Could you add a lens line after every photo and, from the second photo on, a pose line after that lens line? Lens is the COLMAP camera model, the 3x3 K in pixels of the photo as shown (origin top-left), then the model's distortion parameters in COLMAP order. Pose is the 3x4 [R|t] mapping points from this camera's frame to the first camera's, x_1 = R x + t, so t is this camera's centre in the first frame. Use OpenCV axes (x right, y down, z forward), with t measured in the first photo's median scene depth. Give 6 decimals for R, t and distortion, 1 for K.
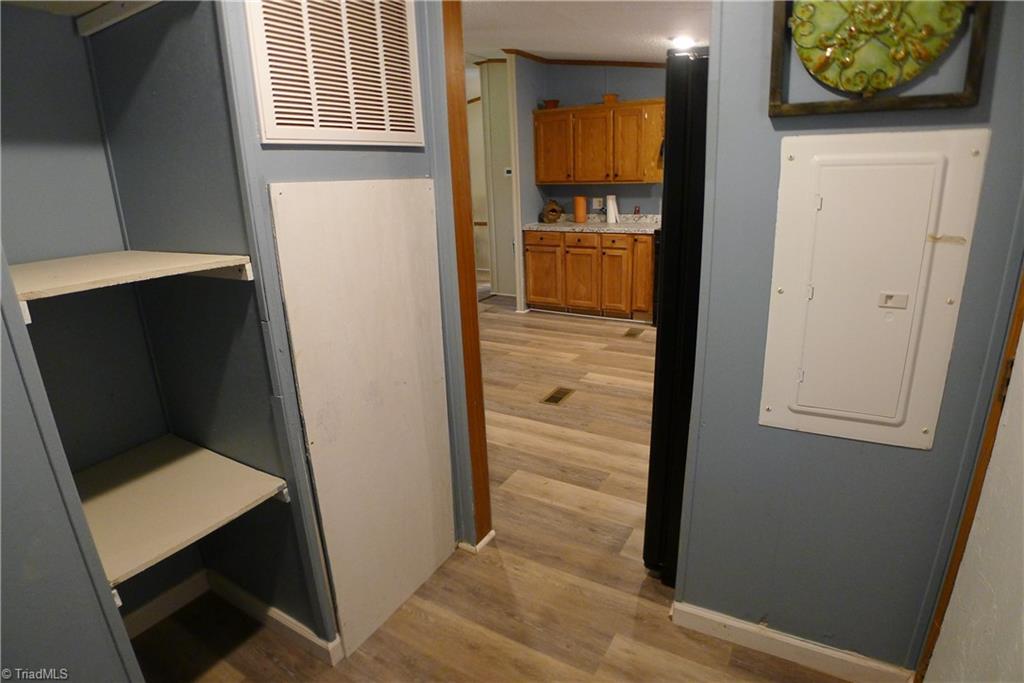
lens RADIAL K [[536.0, 0, 510.6], [0, 536.0, 336.7], [0, 0, 1]] dist [-0.114163, 0.035509]
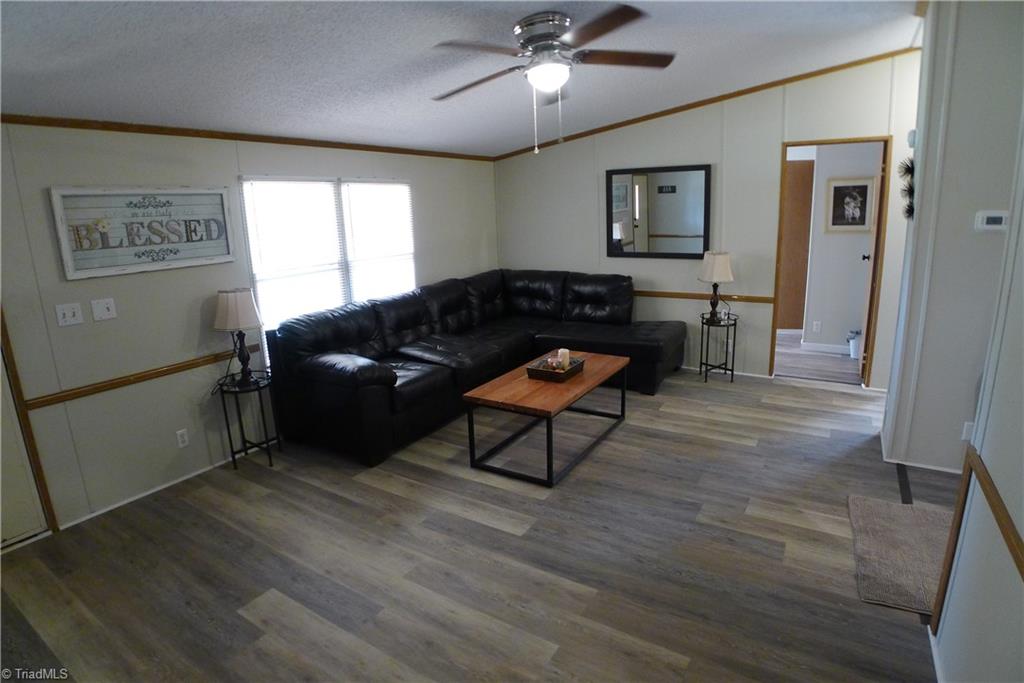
lens RADIAL K [[536.0, 0, 510.6], [0, 536.0, 336.7], [0, 0, 1]] dist [-0.114163, 0.035509]
pose [[0.999534, 0.006346, -0.029854, -0.480529], [-0.008197, 0.998024, -0.062293, -0.211009], [0.029400, 0.062509, 0.997611, 0.665598]]
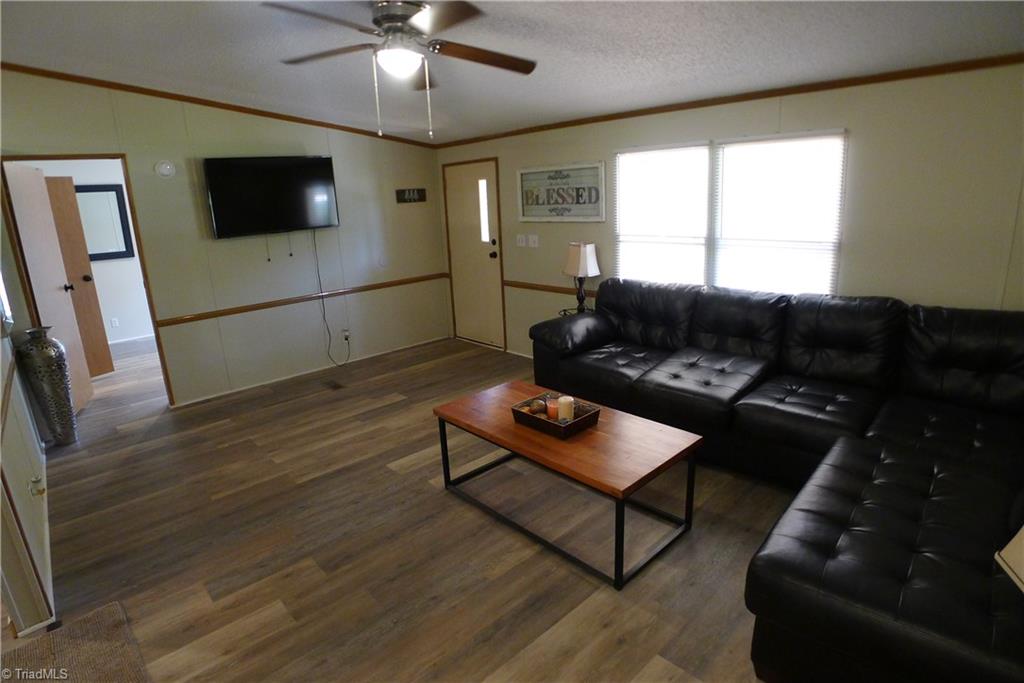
lens RADIAL K [[536.0, 0, 510.6], [0, 536.0, 336.7], [0, 0, 1]] dist [-0.114163, 0.035509]
pose [[-0.284537, 0.288316, -0.914283, 0.001228], [-0.220793, 0.908356, 0.355161, -0.445653], [0.932893, 0.302924, -0.194803, 1.390657]]
